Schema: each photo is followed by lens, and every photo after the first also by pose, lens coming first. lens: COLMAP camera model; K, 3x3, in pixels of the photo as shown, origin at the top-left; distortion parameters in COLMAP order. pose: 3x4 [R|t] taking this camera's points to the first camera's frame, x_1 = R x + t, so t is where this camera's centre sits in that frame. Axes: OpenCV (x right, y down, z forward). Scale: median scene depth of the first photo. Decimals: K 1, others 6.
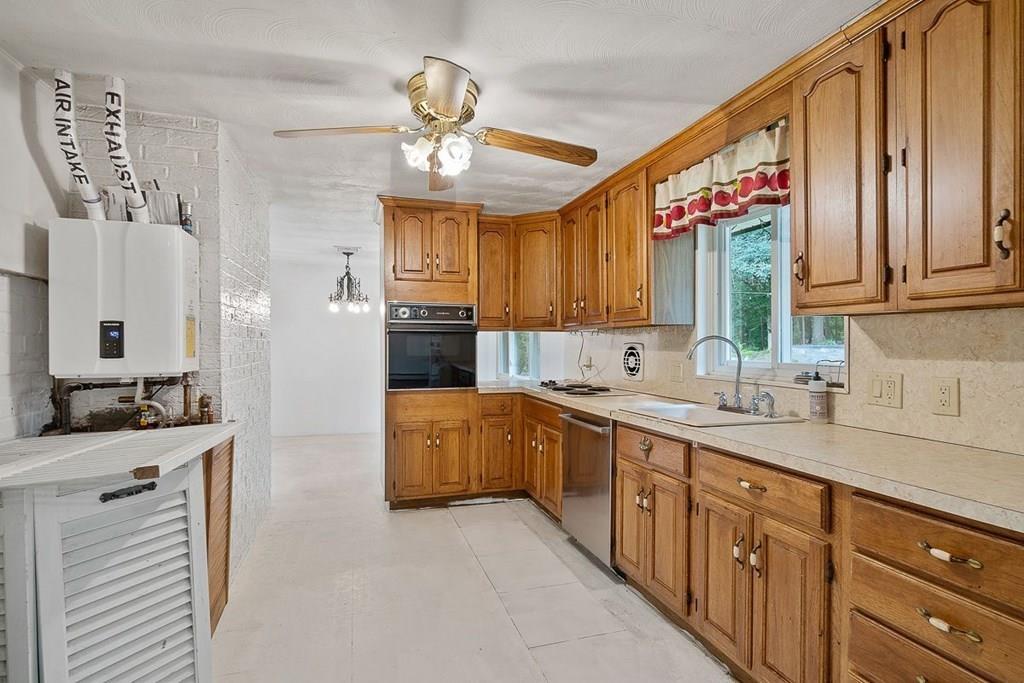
lens RADIAL K [[495.2, 0, 496.1], [0, 495.2, 344.4], [0, 0, 1]] dist [-0.002596, -0.000600]
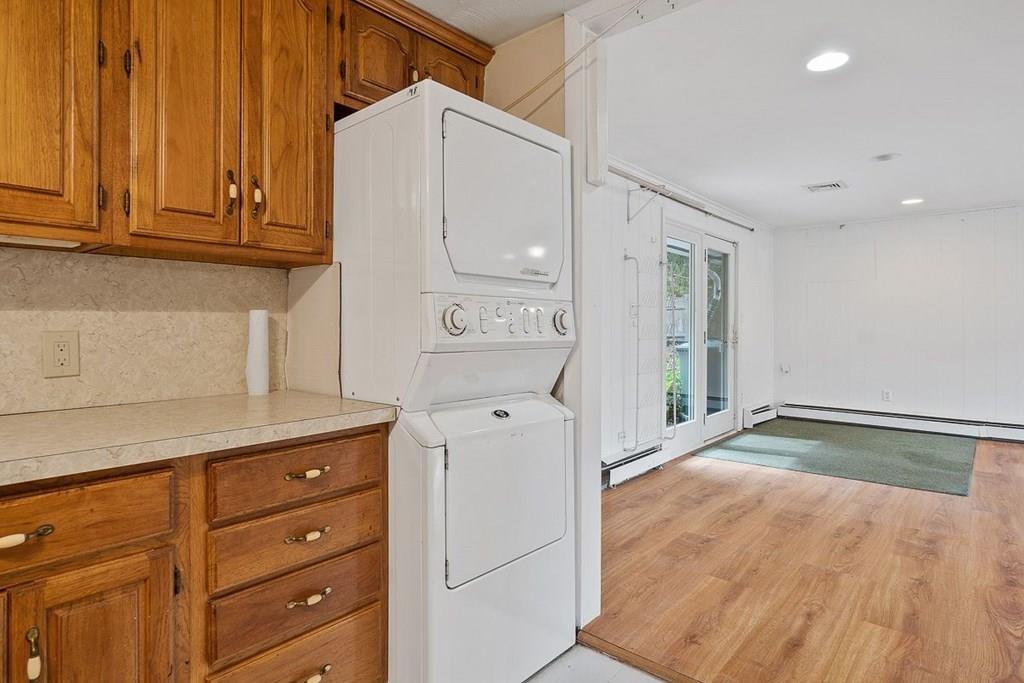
lens RADIAL K [[532.0, 0, 511.1], [0, 532.0, 325.2], [0, 0, 1]] dist [-0.001287, -0.000045]
pose [[-0.534602, -0.000665, 0.845104, -0.116117], [0.001692, 0.999997, 0.001858, 0.026956], [-0.845102, 0.002423, -0.534599, 0.400598]]
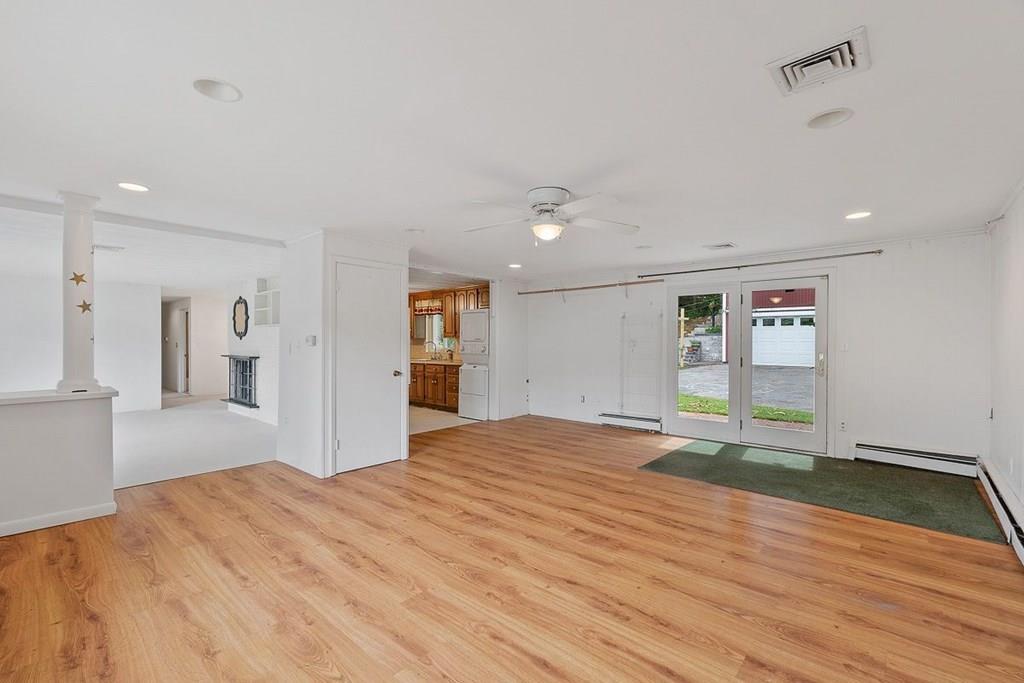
lens RADIAL K [[442.5, 0, 498.1], [0, 442.5, 343.0], [0, 0, 1]] dist [-0.001744, 0.000356]
pose [[0.855301, -0.002688, 0.518124, -0.684670], [0.002607, 0.999996, 0.000884, -0.004897], [-0.518125, 0.000594, 0.855305, -1.705284]]
